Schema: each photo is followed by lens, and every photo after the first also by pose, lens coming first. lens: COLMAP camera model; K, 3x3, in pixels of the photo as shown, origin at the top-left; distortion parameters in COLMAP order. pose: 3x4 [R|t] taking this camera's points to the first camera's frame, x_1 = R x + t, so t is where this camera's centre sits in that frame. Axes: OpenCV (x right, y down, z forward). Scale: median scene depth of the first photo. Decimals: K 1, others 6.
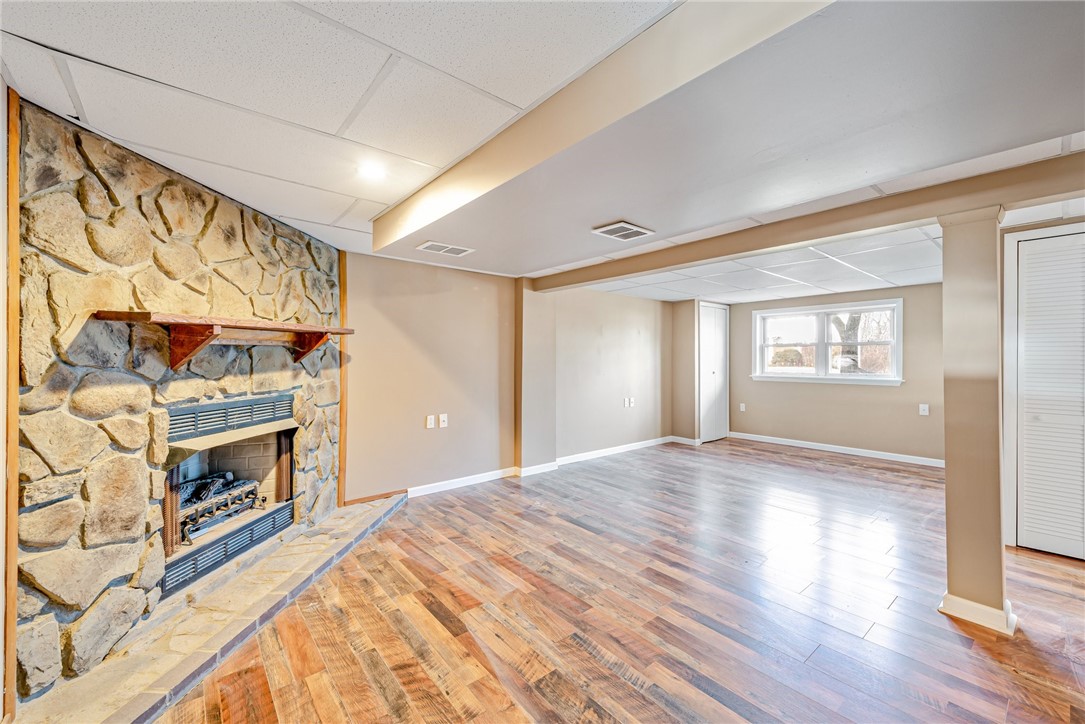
lens RADIAL K [[426.8, 0, 542.7], [0, 426.8, 360.2], [0, 0, 1]] dist [0.008754, -0.002036]
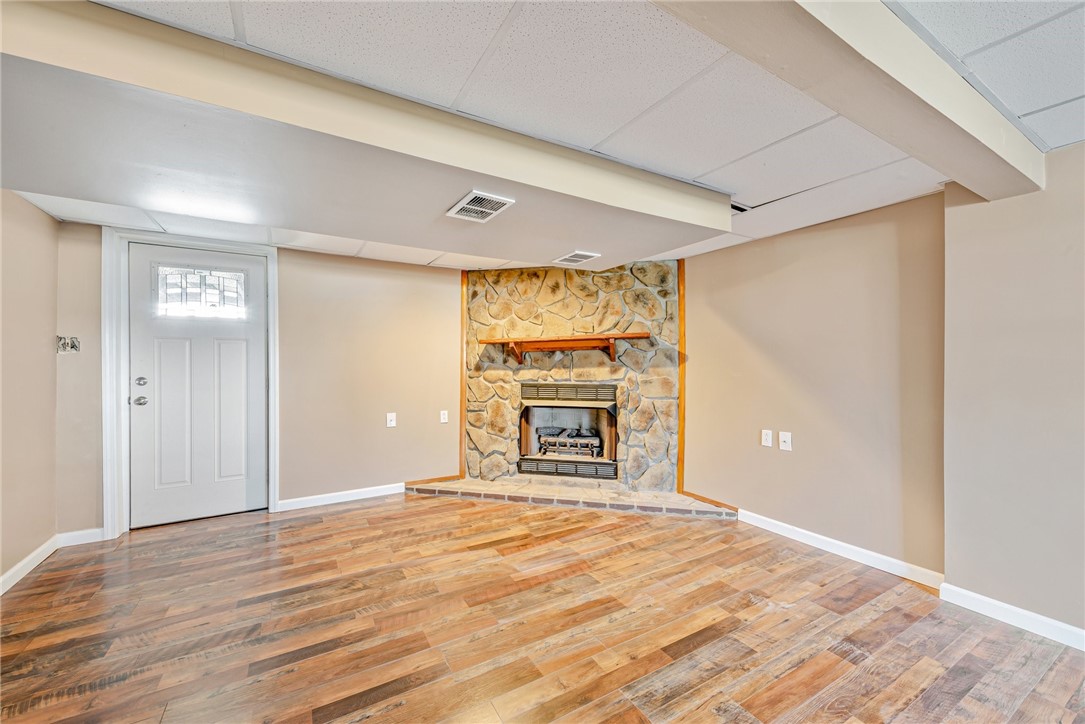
lens RADIAL K [[426.8, 0, 541.2], [0, 426.8, 361.2], [0, 0, 1]] dist [0.008754, -0.002036]
pose [[-0.166349, -0.000796, -0.986067, 0.934213], [-0.000348, 1.000000, -0.000749, 0.006748], [0.986067, 0.000218, -0.166350, 1.163092]]
